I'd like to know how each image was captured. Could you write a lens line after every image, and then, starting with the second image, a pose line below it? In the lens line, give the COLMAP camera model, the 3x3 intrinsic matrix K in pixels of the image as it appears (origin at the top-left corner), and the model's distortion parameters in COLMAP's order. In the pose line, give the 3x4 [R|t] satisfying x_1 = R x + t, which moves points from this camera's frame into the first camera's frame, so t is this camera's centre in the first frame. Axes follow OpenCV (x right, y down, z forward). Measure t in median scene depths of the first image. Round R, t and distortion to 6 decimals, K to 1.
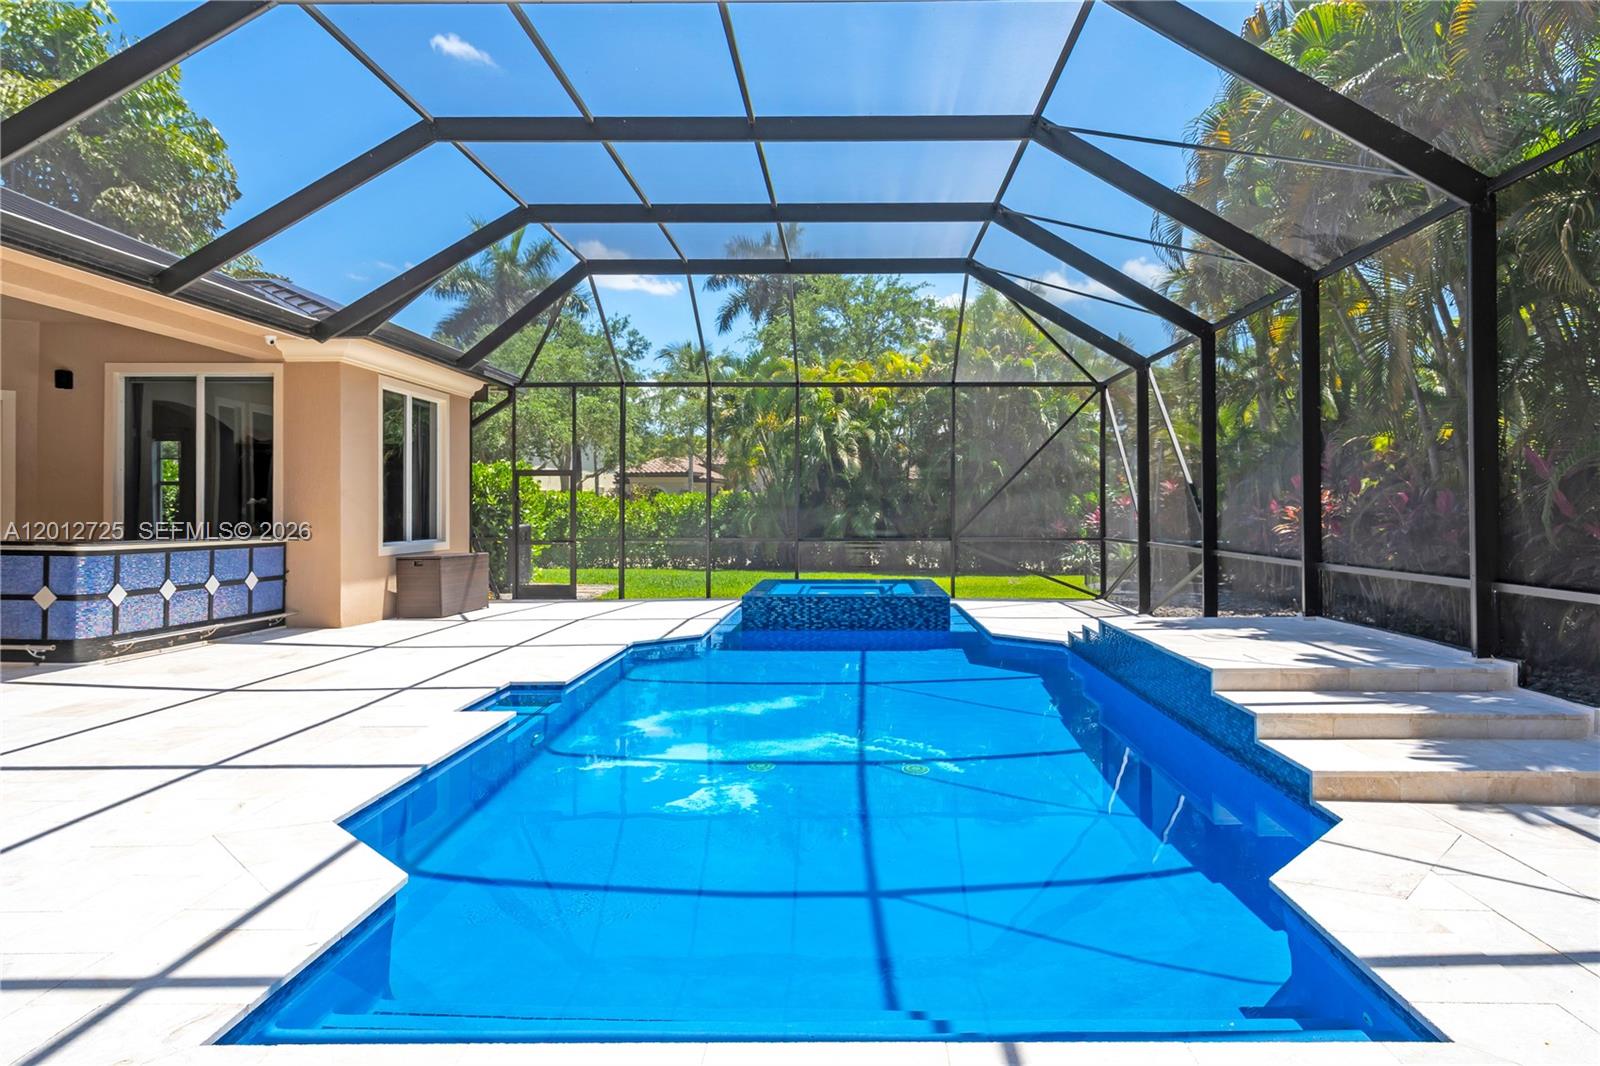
lens RADIAL K [[946.0, 0, 845.5], [0, 946.0, 510.2], [0, 0, 1]] dist [-0.021693, 0.028357]
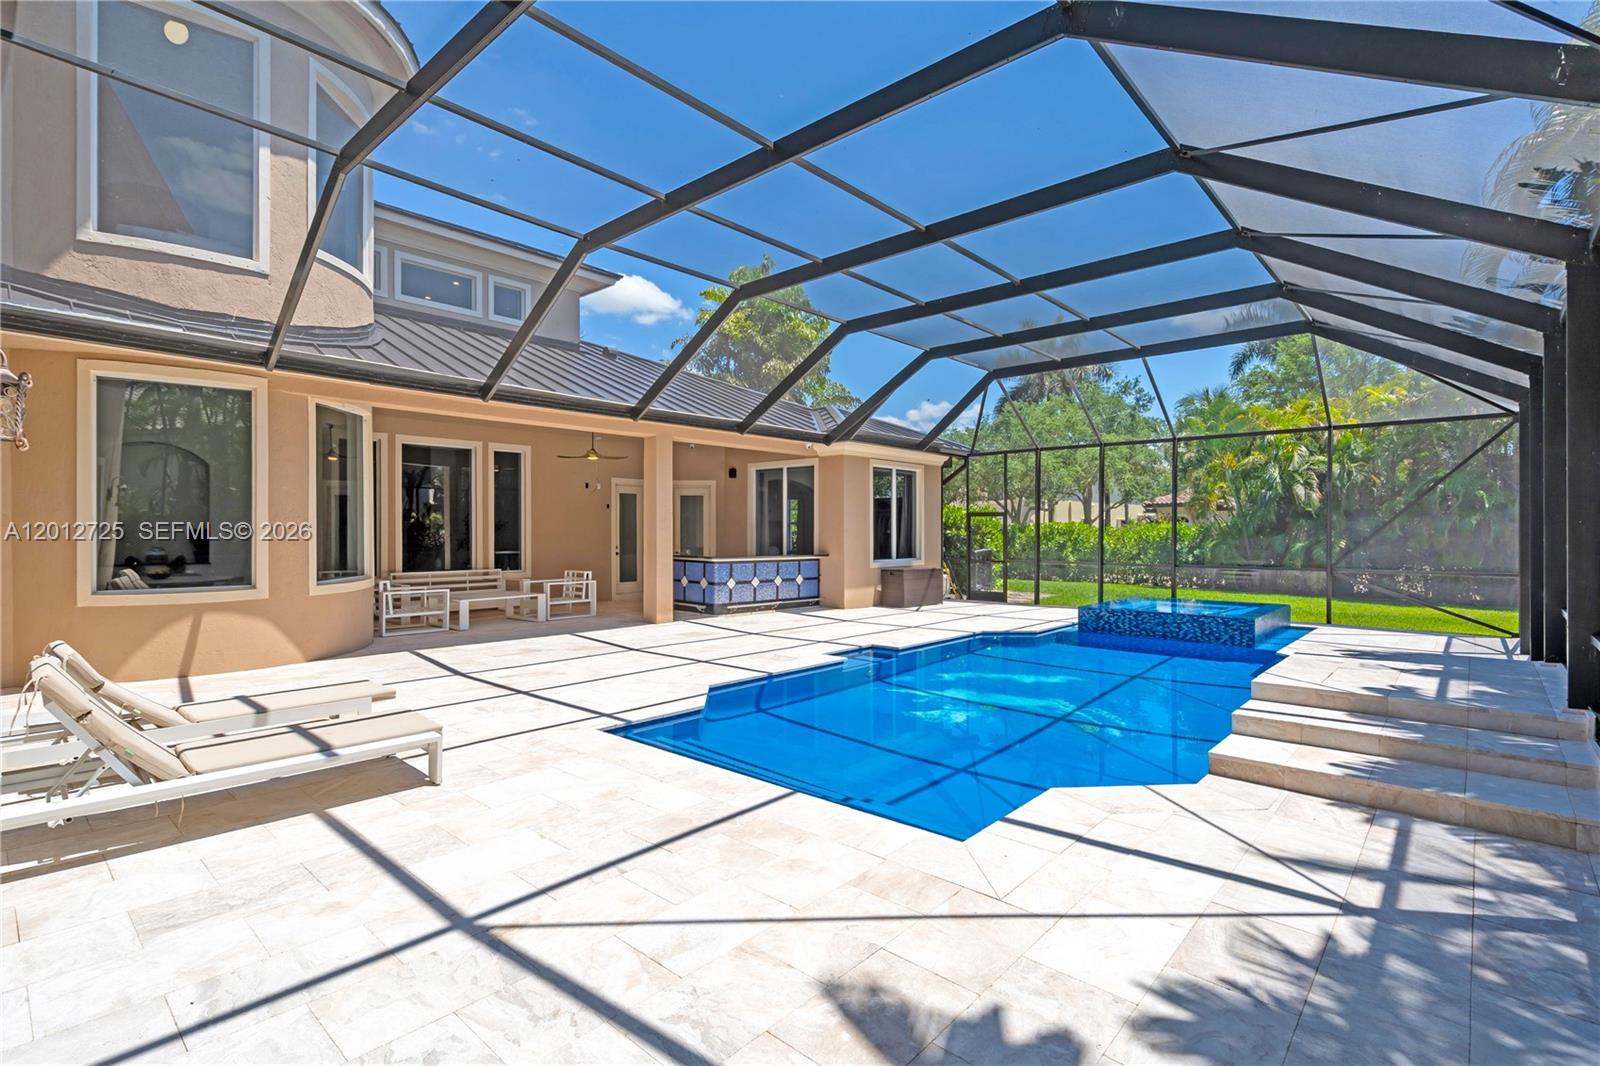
lens RADIAL K [[753.8, 0, 793.2], [0, 753.8, 533.7], [0, 0, 1]] dist [0.004254, -0.000016]
pose [[0.745925, 0.003764, -0.666019, 0.310199], [-0.002508, 0.999993, 0.002842, -0.016567], [0.666025, -0.000450, 0.745929, -0.086917]]
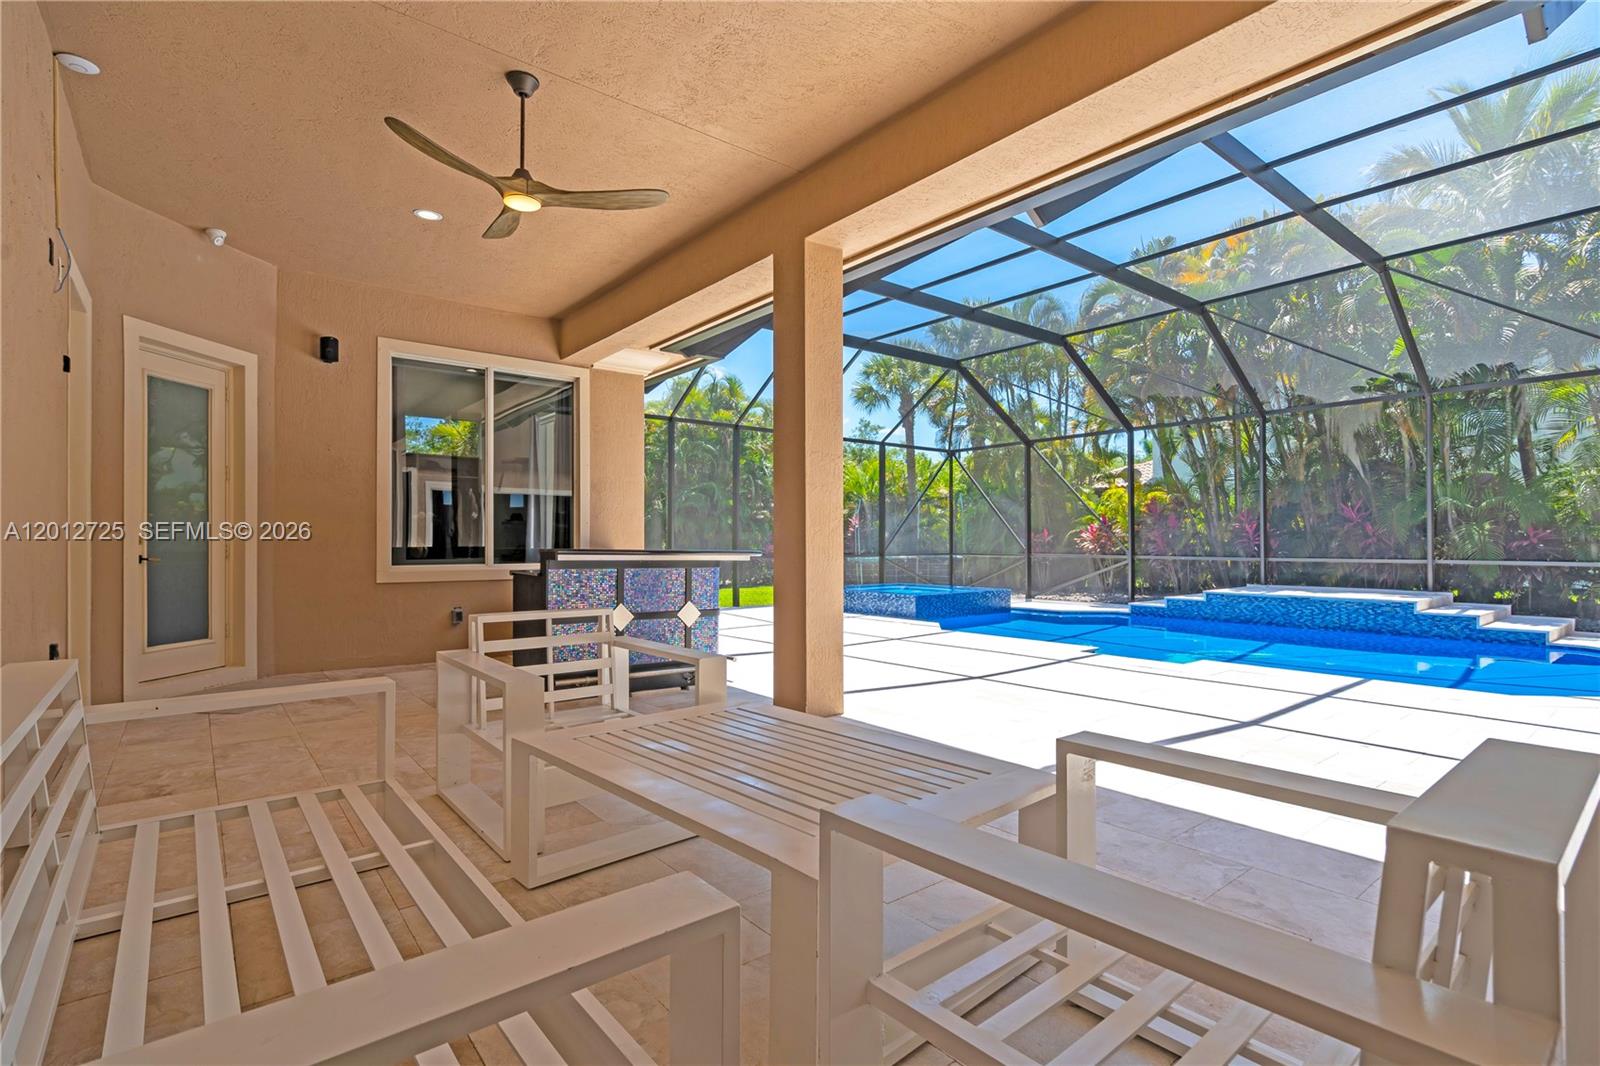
lens RADIAL K [[753.8, 0, 793.2], [0, 753.8, 533.7], [0, 0, 1]] dist [0.004254, -0.000016]
pose [[0.776681, 0.008678, 0.629835, -0.906625], [-0.002308, 0.999938, -0.010932, 0.016028], [-0.629890, 0.007037, 0.776652, 0.285238]]
